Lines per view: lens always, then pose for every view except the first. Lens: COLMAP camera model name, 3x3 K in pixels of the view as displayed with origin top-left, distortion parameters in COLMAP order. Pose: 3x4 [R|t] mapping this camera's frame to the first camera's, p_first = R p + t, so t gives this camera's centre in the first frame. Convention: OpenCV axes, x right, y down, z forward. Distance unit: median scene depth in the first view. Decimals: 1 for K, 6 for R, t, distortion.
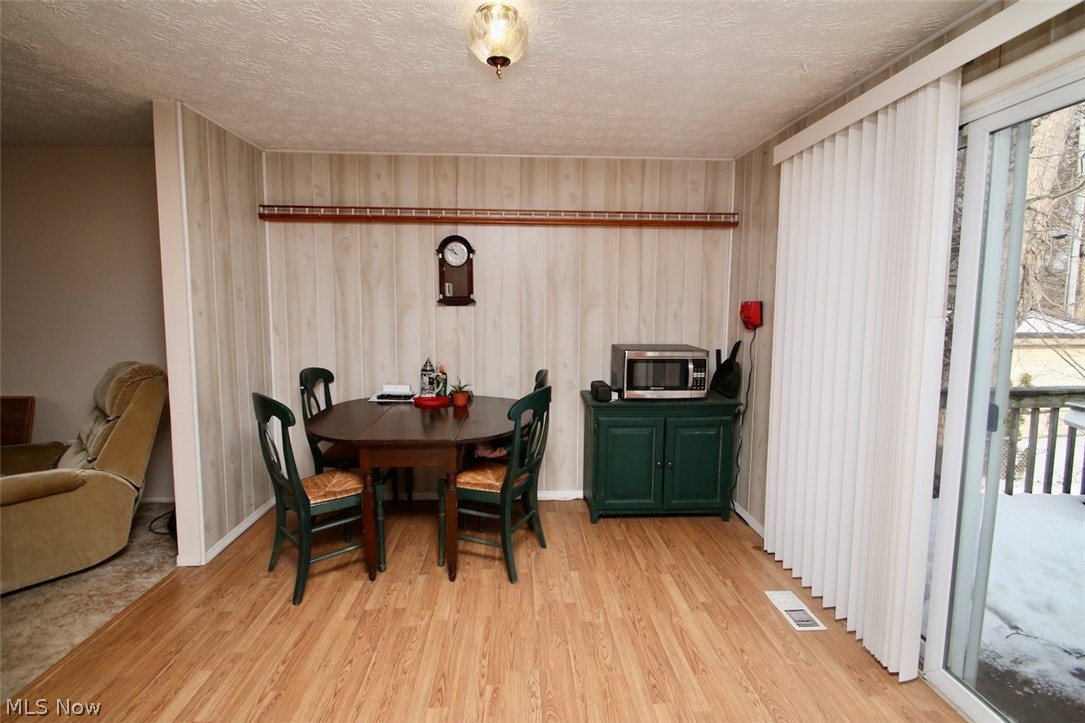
lens RADIAL K [[501.8, 0, 536.0], [0, 501.8, 348.9], [0, 0, 1]] dist [0.020283, -0.019625]
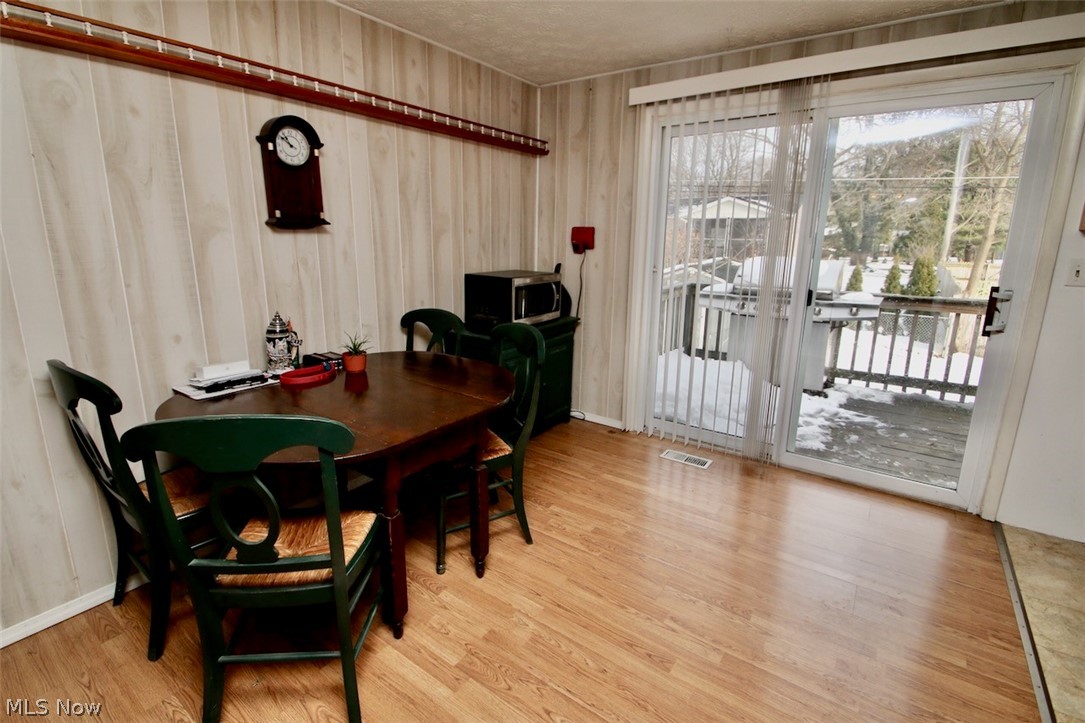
lens RADIAL K [[501.8, 0, 536.0], [0, 501.8, 348.9], [0, 0, 1]] dist [0.020283, -0.019625]
pose [[0.620809, -0.174828, 0.764219, -0.522800], [0.071314, 0.983369, 0.167031, -0.020045], [-0.780711, -0.049195, 0.622953, 0.352888]]
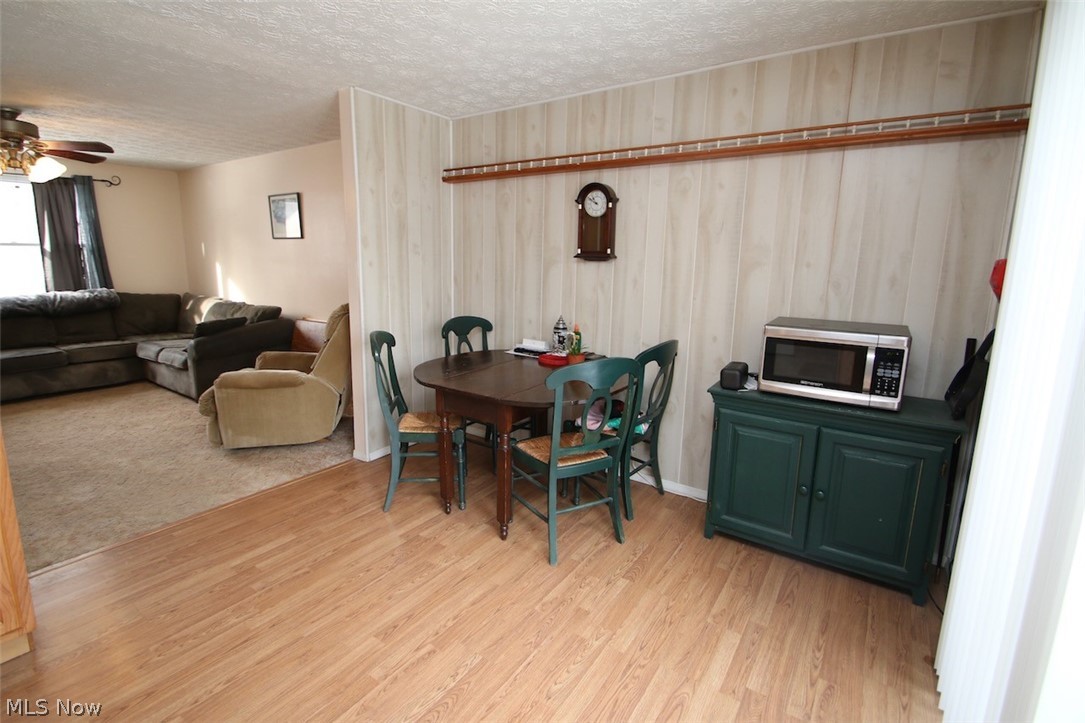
lens RADIAL K [[501.8, 0, 536.0], [0, 501.8, 348.9], [0, 0, 1]] dist [0.020283, -0.019625]
pose [[0.792204, 0.115807, -0.599167, 0.341683], [-0.070502, 0.992623, 0.098638, -0.010611], [0.606170, -0.035899, 0.794524, 0.209435]]
